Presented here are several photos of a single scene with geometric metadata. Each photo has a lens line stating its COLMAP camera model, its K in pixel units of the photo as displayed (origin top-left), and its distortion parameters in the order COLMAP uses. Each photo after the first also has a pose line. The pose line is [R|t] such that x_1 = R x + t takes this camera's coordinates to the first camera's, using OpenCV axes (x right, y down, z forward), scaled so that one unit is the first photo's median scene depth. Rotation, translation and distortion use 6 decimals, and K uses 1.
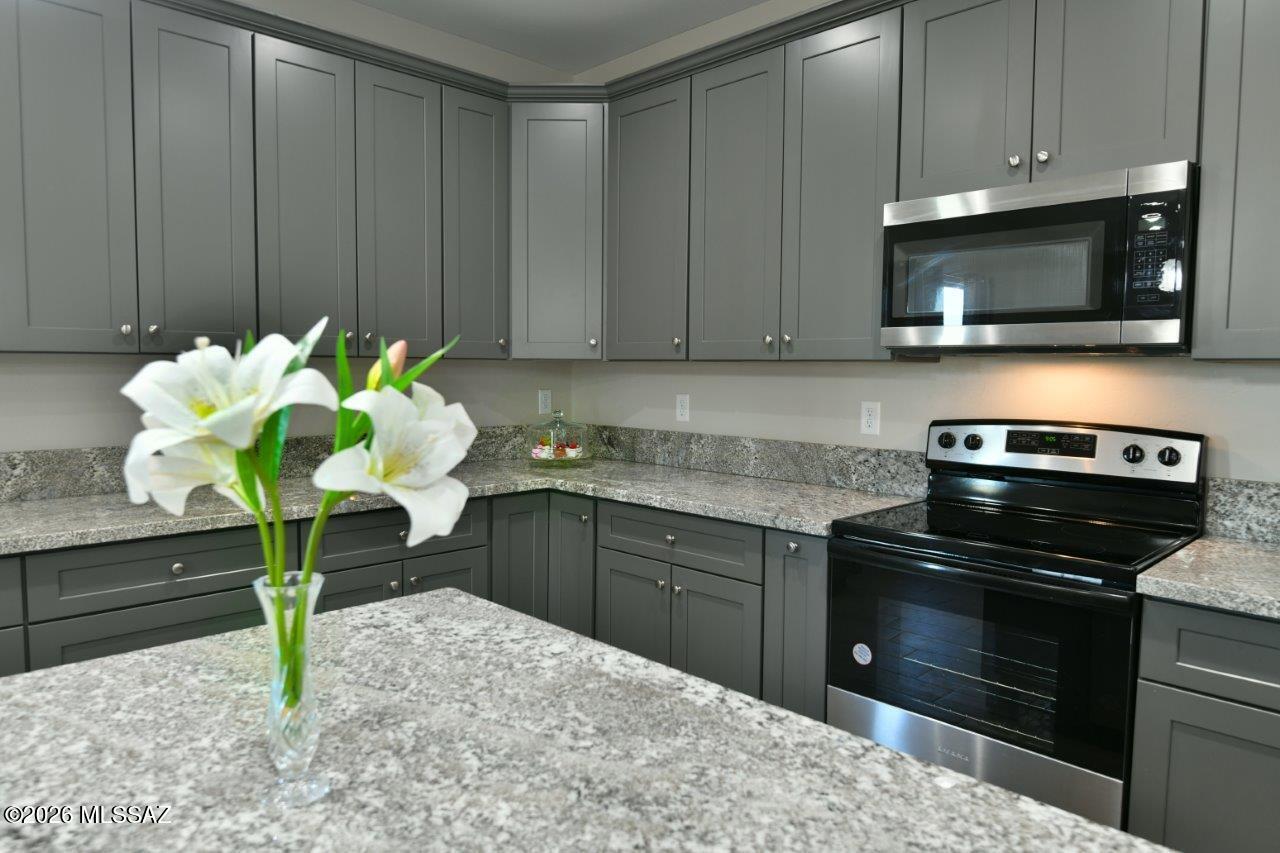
lens RADIAL K [[818.4, 0, 645.2], [0, 818.4, 426.8], [0, 0, 1]] dist [0.001284, -0.004875]
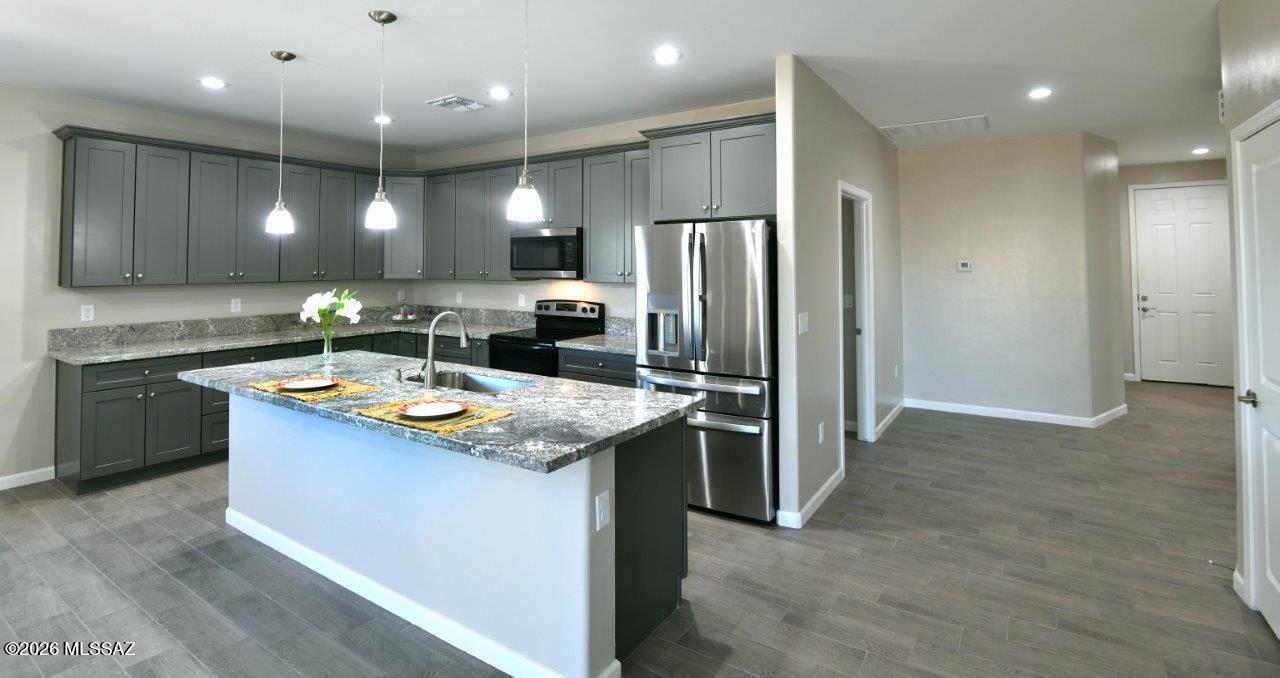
lens RADIAL K [[594.6, 0, 637.6], [0, 594.6, 244.7], [0, 0, 1]] dist [-0.008605, -0.001732]
pose [[0.978279, -0.004662, 0.207241, 0.265603], [0.025917, 0.994653, -0.099967, 0.014555], [-0.205667, 0.103166, 0.973169, -1.123909]]
